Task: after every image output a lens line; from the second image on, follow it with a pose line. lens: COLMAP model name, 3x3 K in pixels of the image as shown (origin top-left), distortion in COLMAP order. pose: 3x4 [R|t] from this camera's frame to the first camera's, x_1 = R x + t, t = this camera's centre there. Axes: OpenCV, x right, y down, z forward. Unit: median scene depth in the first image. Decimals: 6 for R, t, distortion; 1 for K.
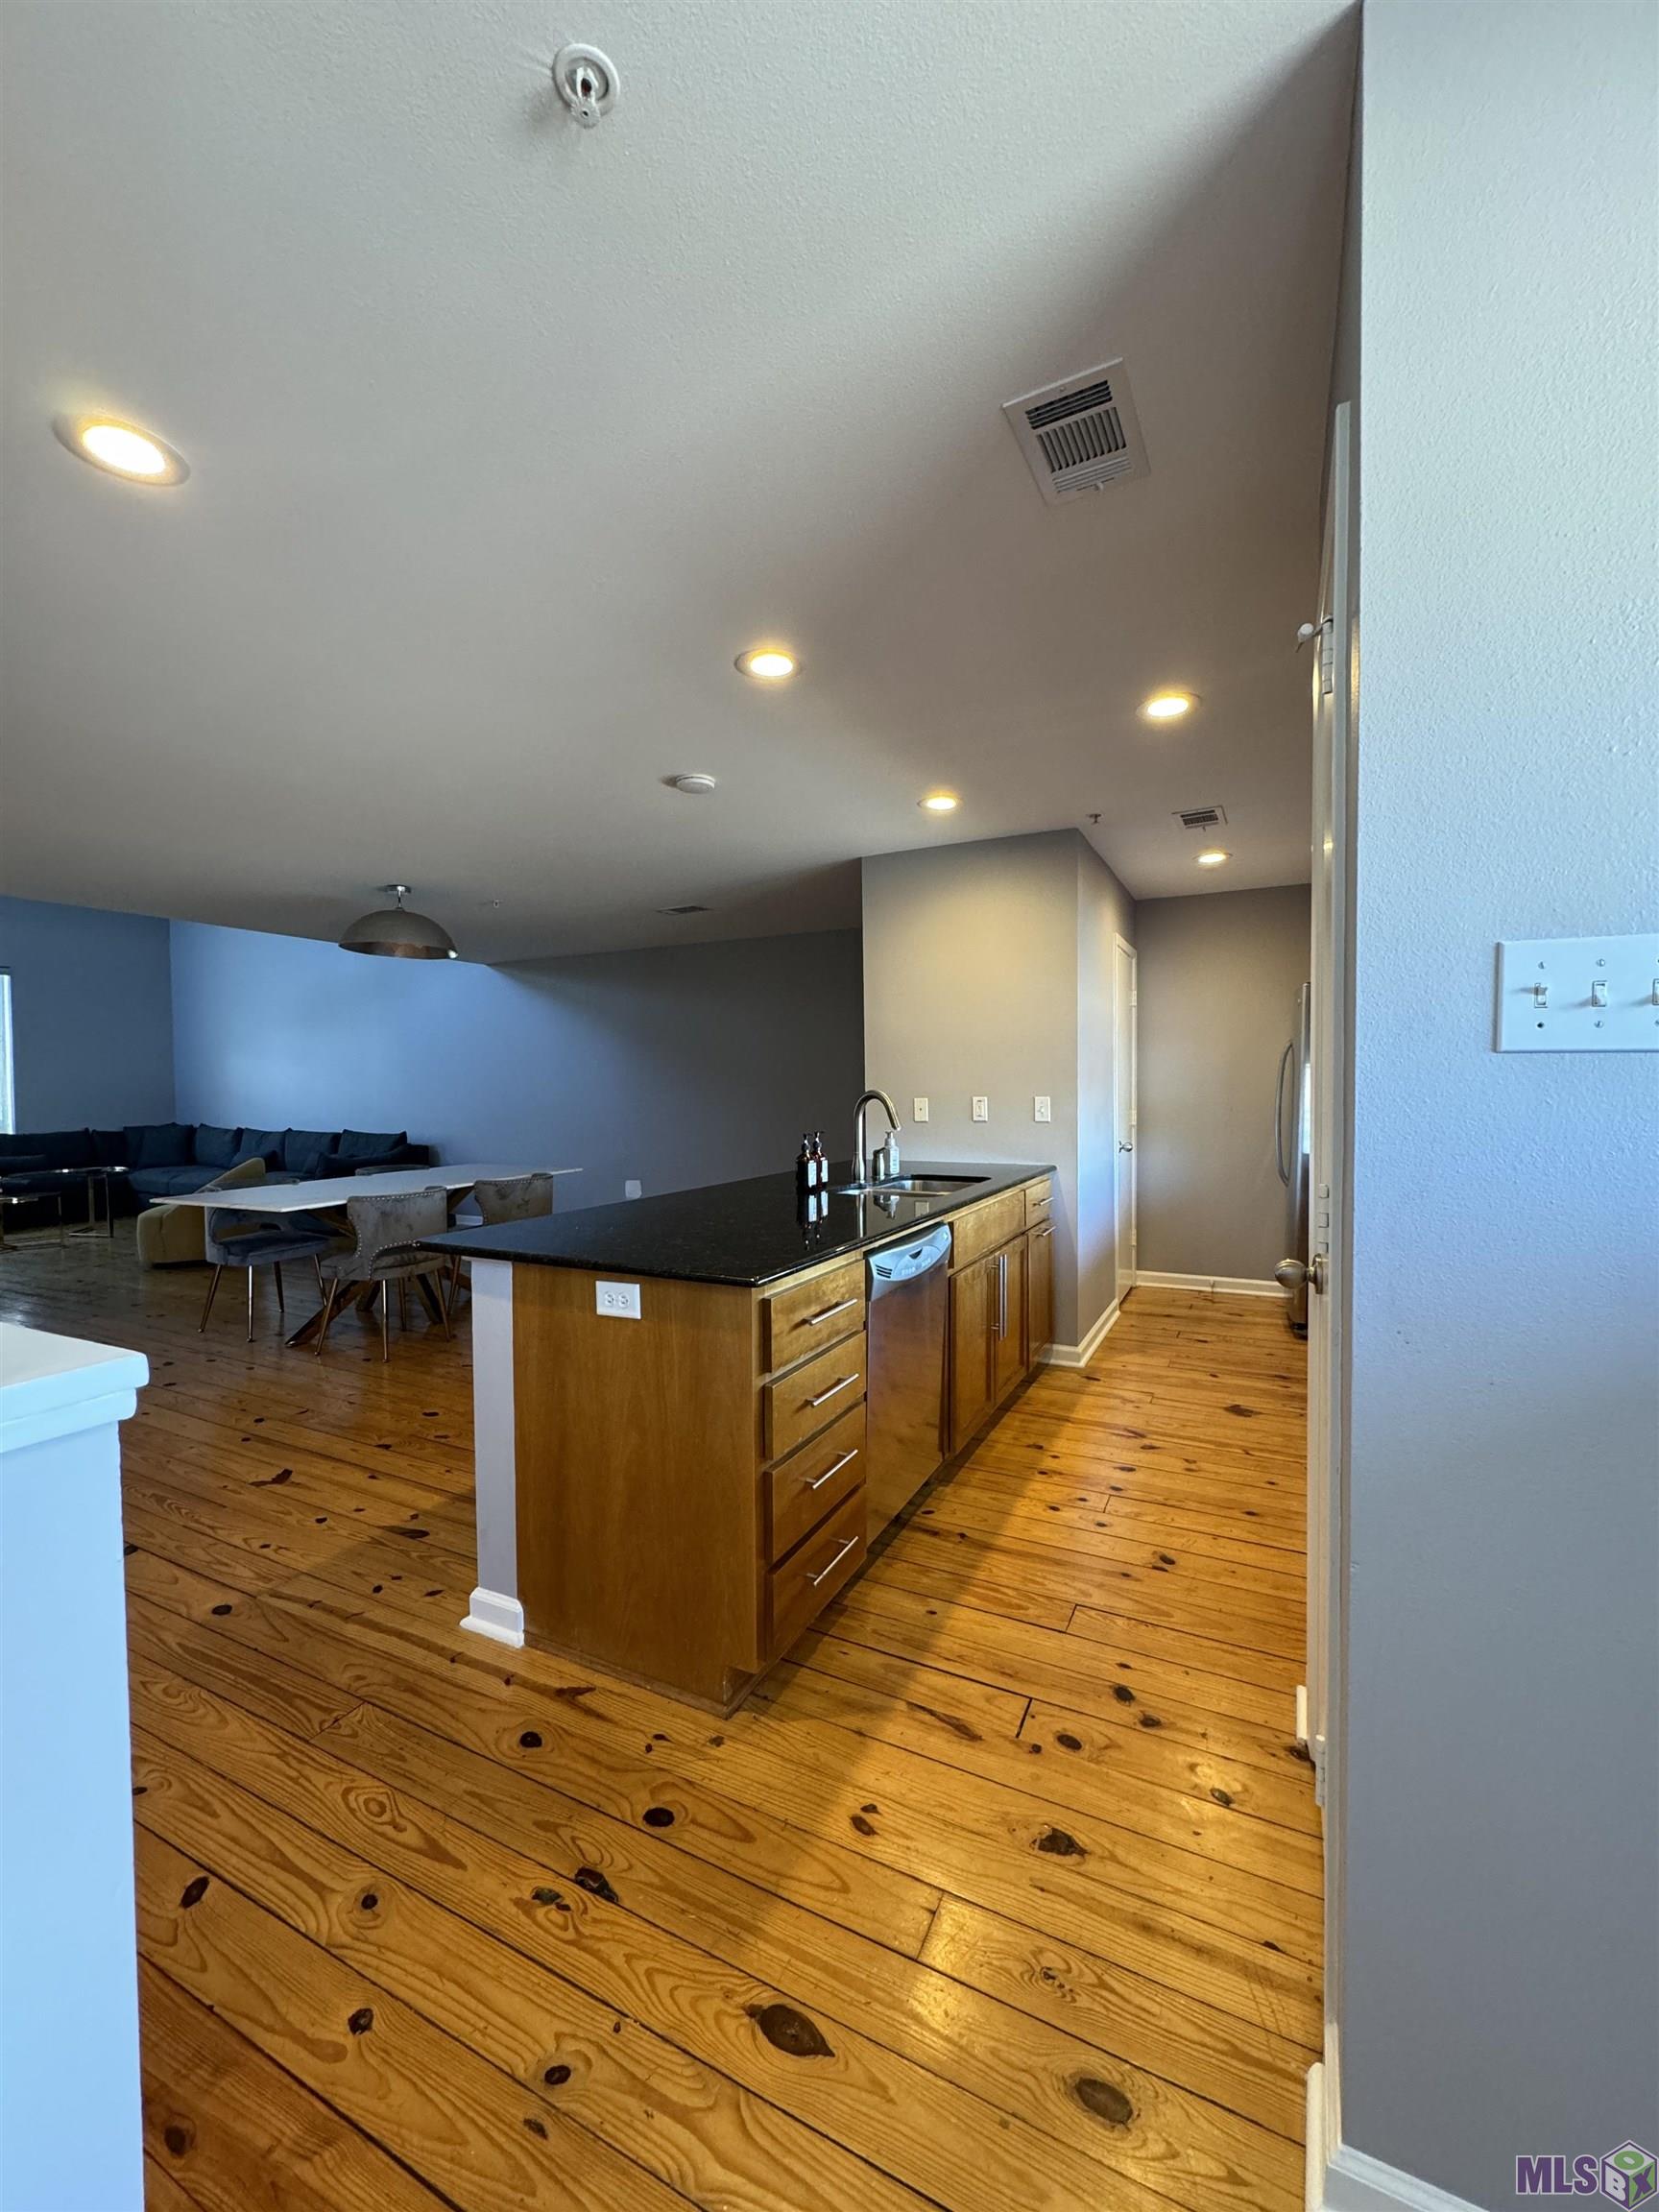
lens RADIAL K [[881.6, 0, 831.0], [0, 881.6, 1113.5], [0, 0, 1]] dist [-0.001222, -0.000379]
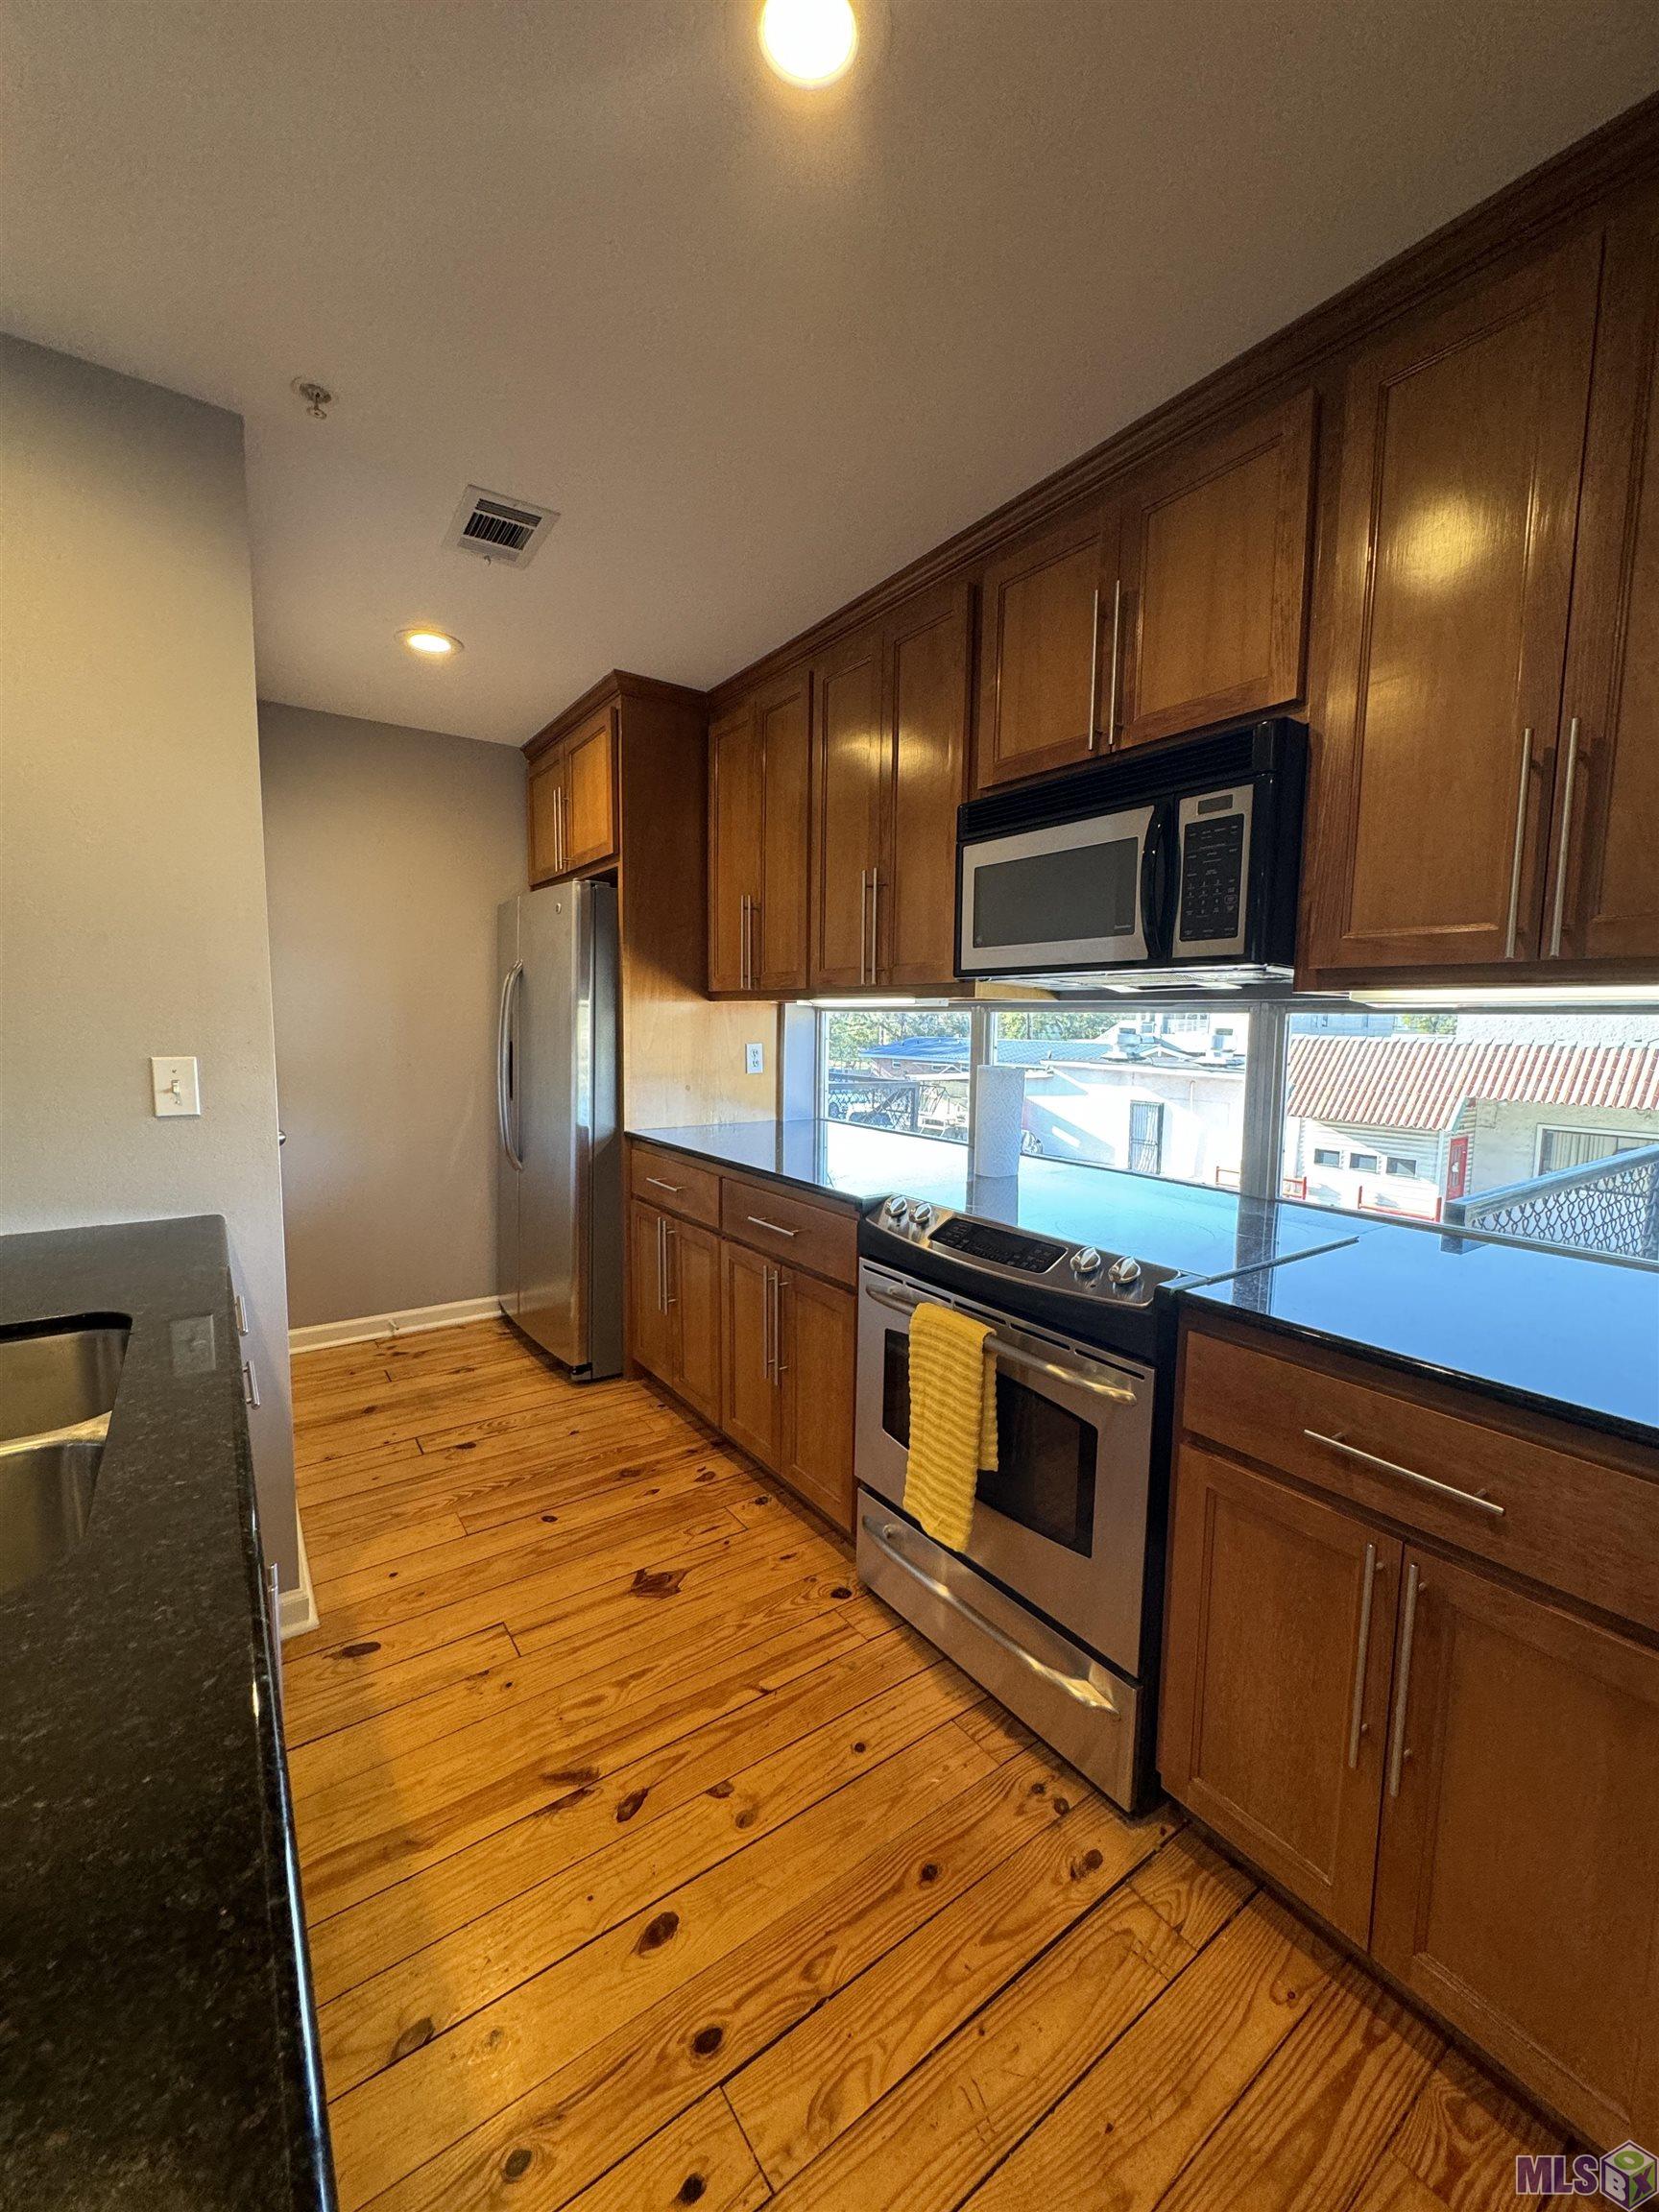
lens RADIAL K [[881.6, 0, 833.3], [0, 881.6, 1100.7], [0, 0, 1]] dist [-0.001222, -0.000379]
pose [[0.456959, -0.053233, 0.887894, 0.012472], [-0.003964, 0.998076, 0.061879, -0.020219], [-0.889479, -0.031796, 0.455868, 0.583537]]
